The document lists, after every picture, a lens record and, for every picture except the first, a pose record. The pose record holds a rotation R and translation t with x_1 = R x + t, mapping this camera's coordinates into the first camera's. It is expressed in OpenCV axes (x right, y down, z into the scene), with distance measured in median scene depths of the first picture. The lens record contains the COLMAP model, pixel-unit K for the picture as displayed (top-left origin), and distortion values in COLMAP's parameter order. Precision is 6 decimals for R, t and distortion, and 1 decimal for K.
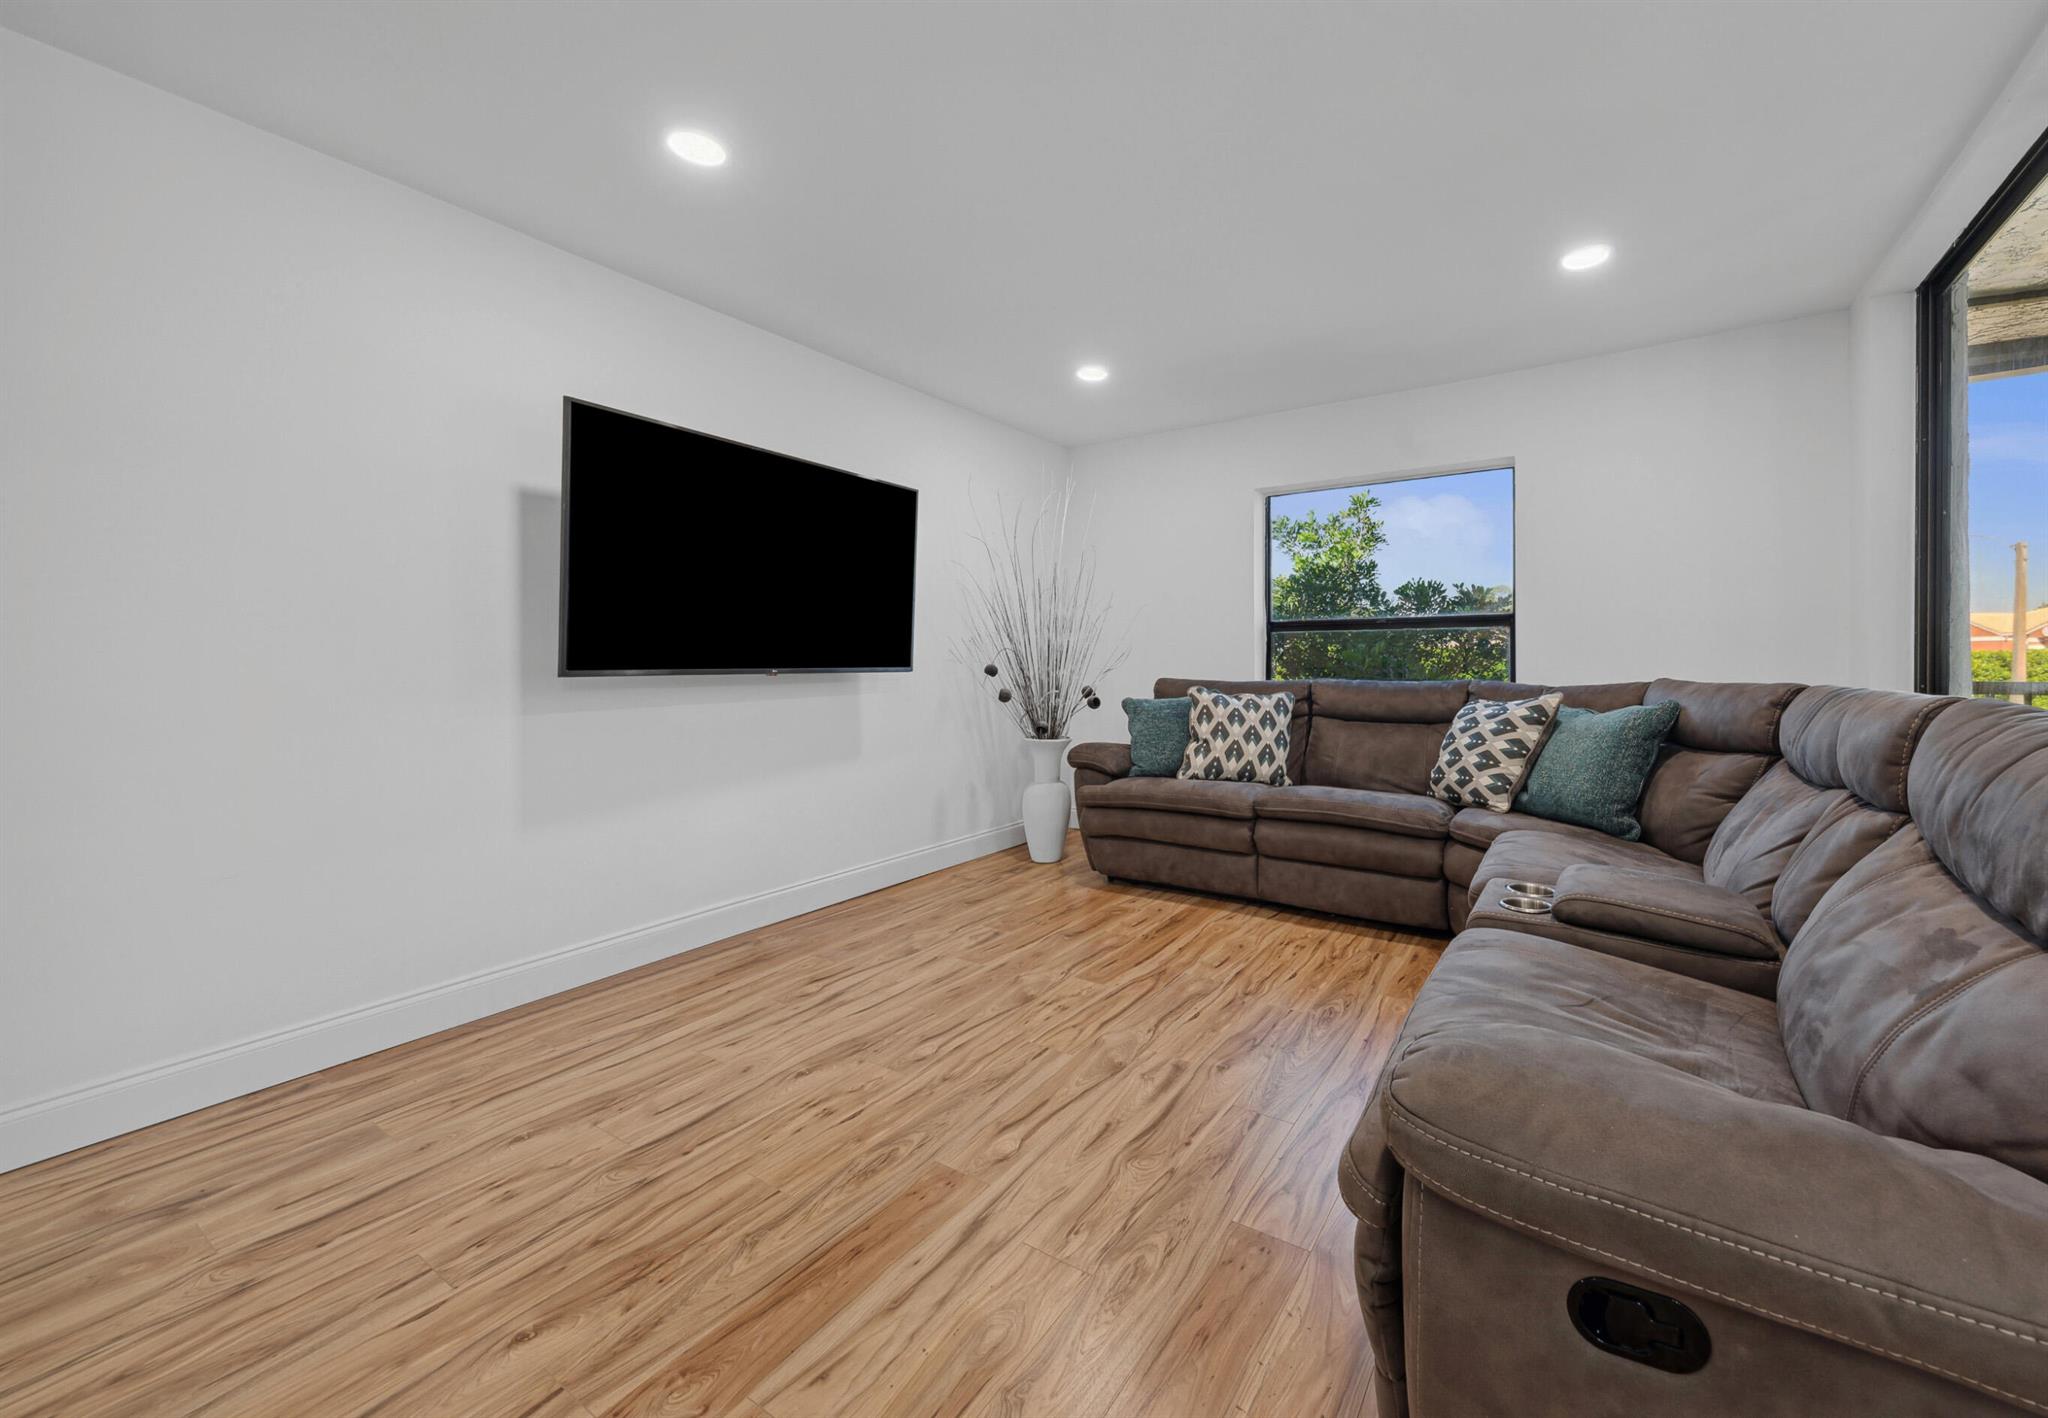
lens RADIAL K [[760.3, 0, 1142.1], [0, 760.3, 678.0], [0, 0, 1]] dist [-0.000872, -0.000686]
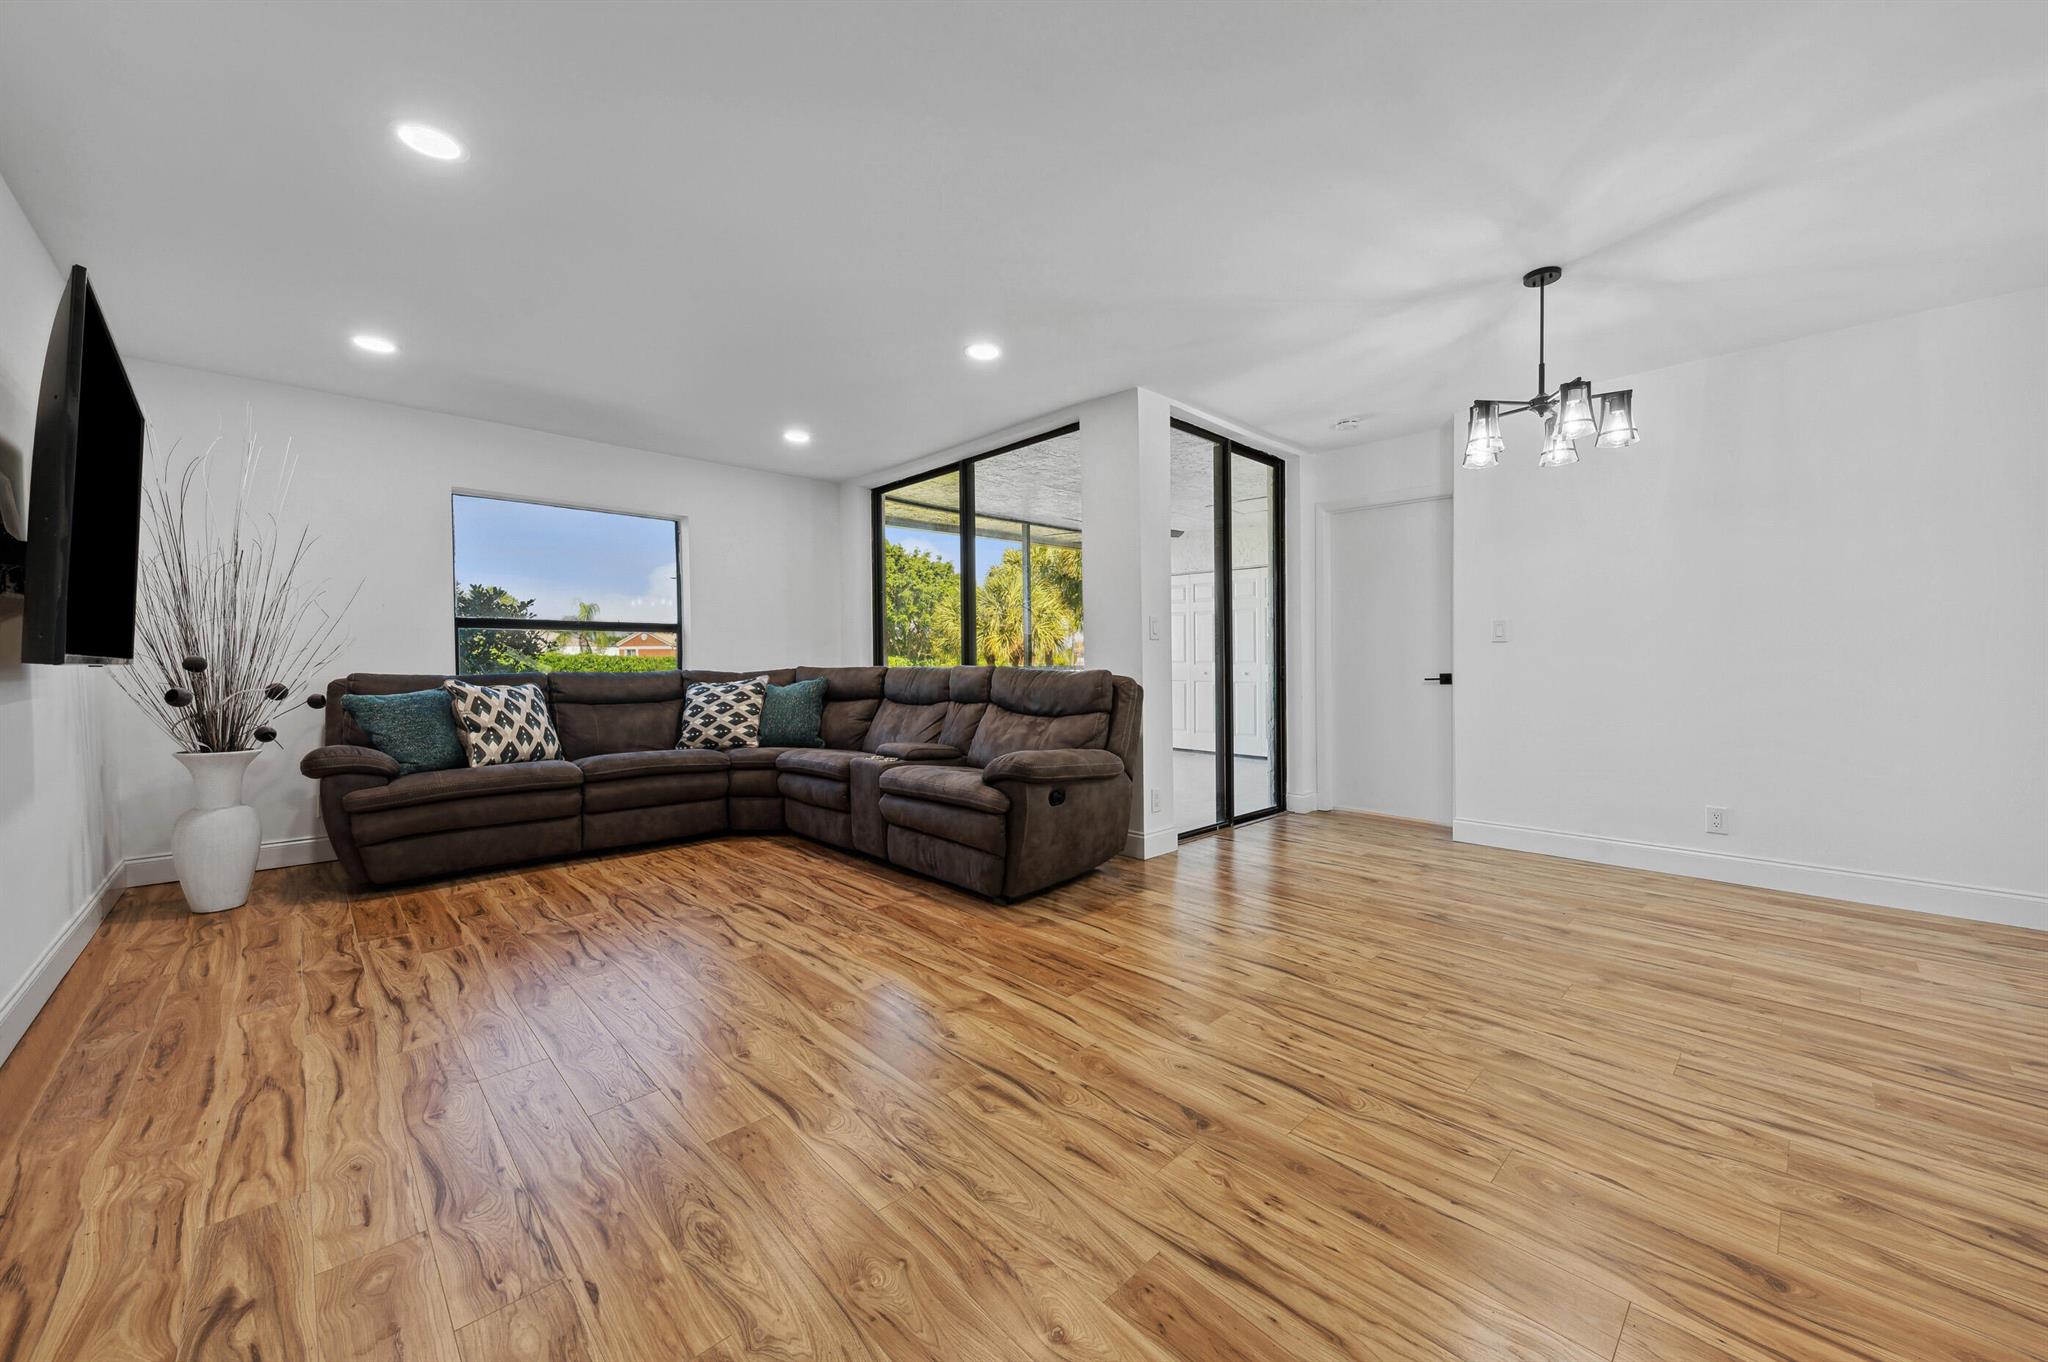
lens RADIAL K [[777.6, 0, 1023.2], [0, 777.6, 670.6], [0, 0, 1]] dist [0.008834, -0.001367]
pose [[0.277645, -0.009261, 0.960639, -1.014483], [0.023536, 0.999719, 0.002836, 0.019359], [-0.960396, 0.021822, 0.277785, -0.033108]]
